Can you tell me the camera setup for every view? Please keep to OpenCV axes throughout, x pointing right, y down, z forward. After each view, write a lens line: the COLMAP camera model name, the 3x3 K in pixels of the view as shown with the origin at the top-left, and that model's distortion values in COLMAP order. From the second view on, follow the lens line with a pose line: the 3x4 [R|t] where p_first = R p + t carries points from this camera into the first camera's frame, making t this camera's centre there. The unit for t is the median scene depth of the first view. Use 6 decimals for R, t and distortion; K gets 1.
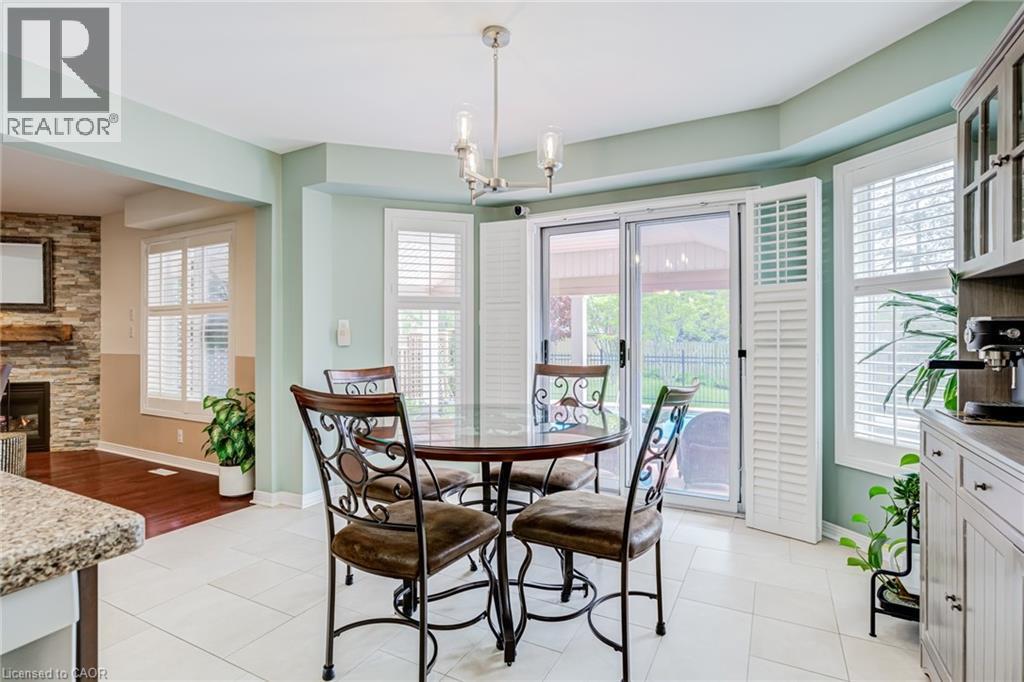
lens RADIAL K [[507.3, 0, 512.1], [0, 507.3, 338.1], [0, 0, 1]] dist [-0.002507, 0.001729]
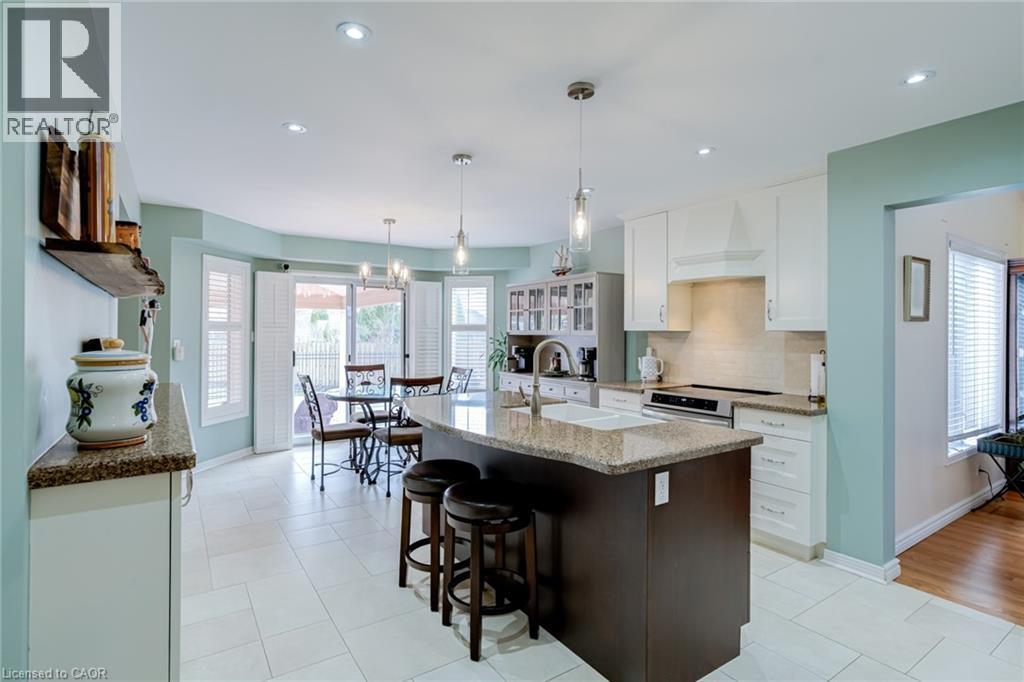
lens RADIAL K [[507.3, 0, 504.8], [0, 507.3, 324.6], [0, 0, 1]] dist [-0.002507, 0.001729]
pose [[0.487012, 0.019321, 0.873181, -1.351257], [-0.007926, 0.999812, -0.017702, -0.073922], [-0.873359, 0.001700, 0.487074, -0.432309]]
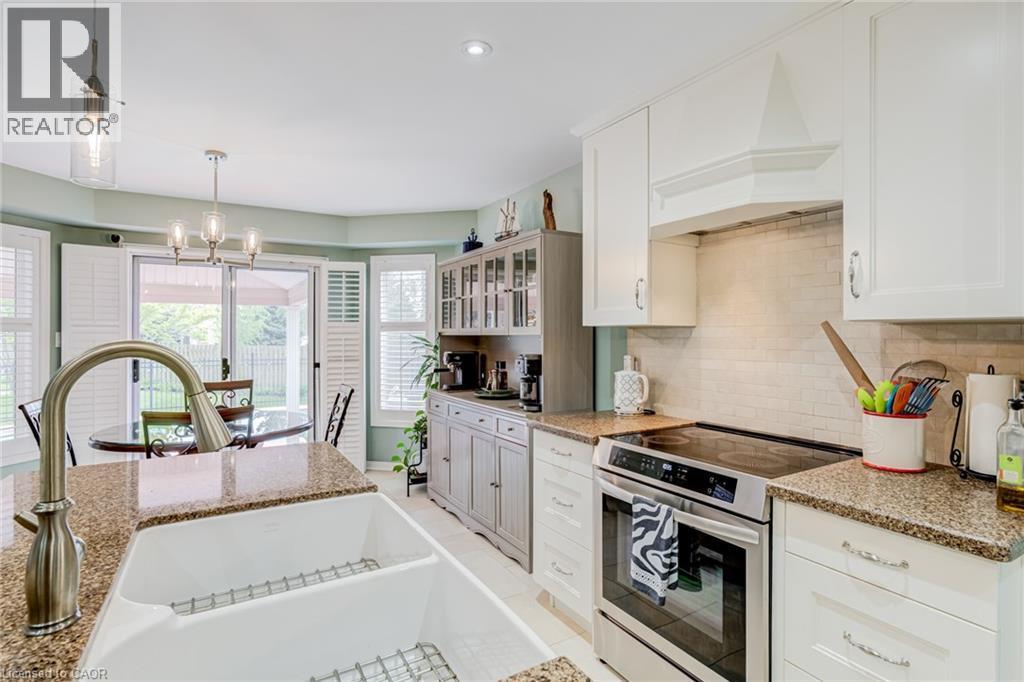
lens RADIAL K [[507.3, 0, 524.0], [0, 507.3, 328.7], [0, 0, 1]] dist [-0.002507, 0.001729]
pose [[0.518257, 0.011924, 0.855142, -0.603698], [-0.001755, 0.999916, -0.012880, -0.069026], [-0.855223, 0.005175, 0.518234, -0.371465]]
